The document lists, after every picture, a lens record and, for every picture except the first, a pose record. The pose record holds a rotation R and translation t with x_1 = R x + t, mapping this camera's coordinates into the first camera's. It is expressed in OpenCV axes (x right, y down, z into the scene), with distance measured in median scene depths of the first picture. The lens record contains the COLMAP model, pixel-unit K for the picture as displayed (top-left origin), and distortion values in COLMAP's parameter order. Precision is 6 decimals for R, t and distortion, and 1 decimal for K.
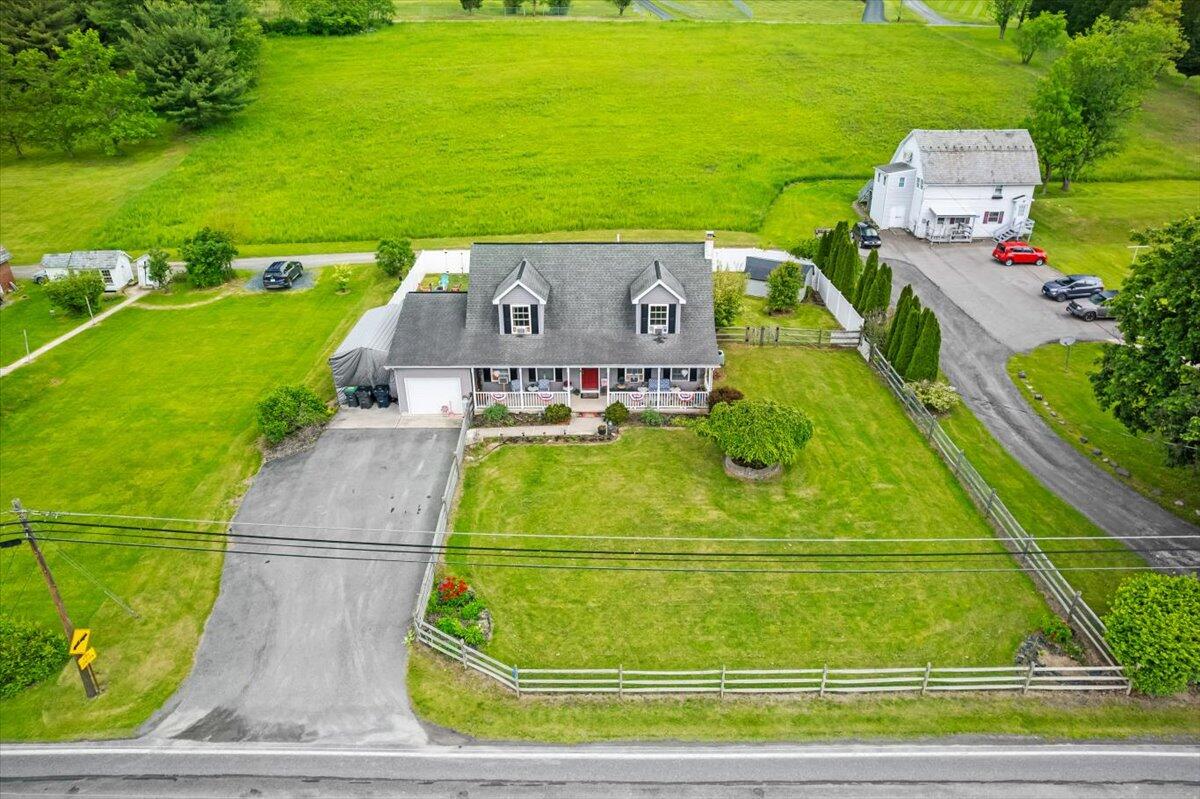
lens RADIAL K [[782.7, 0, 598.0], [0, 782.7, 442.1], [0, 0, 1]] dist [-0.047469, -0.000181]
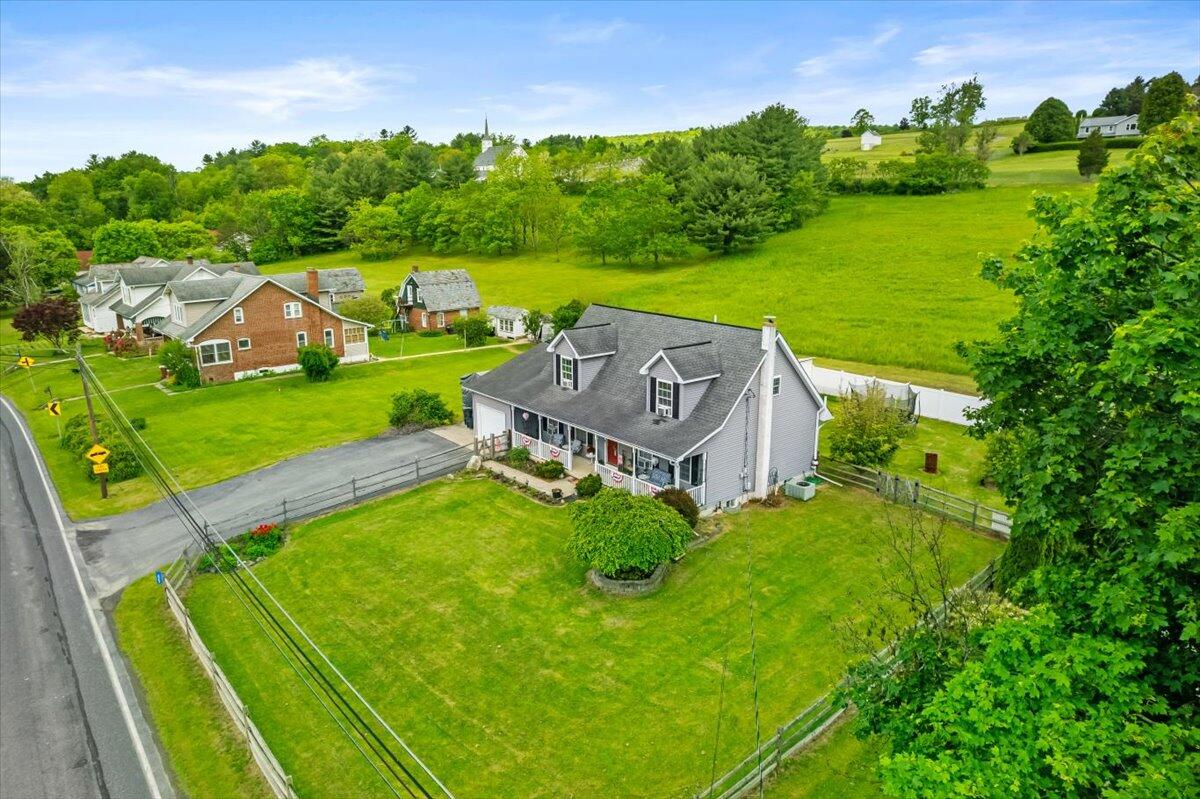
lens RADIAL K [[789.8, 0, 600.0], [0, 789.8, 399.5], [0, 0, 1]] dist [-0.033423, 0.001597]
pose [[0.639376, 0.189190, -0.745255, 0.677933], [-0.384792, 0.917880, -0.097112, -0.044005], [0.665683, 0.348860, 0.659669, 0.378167]]
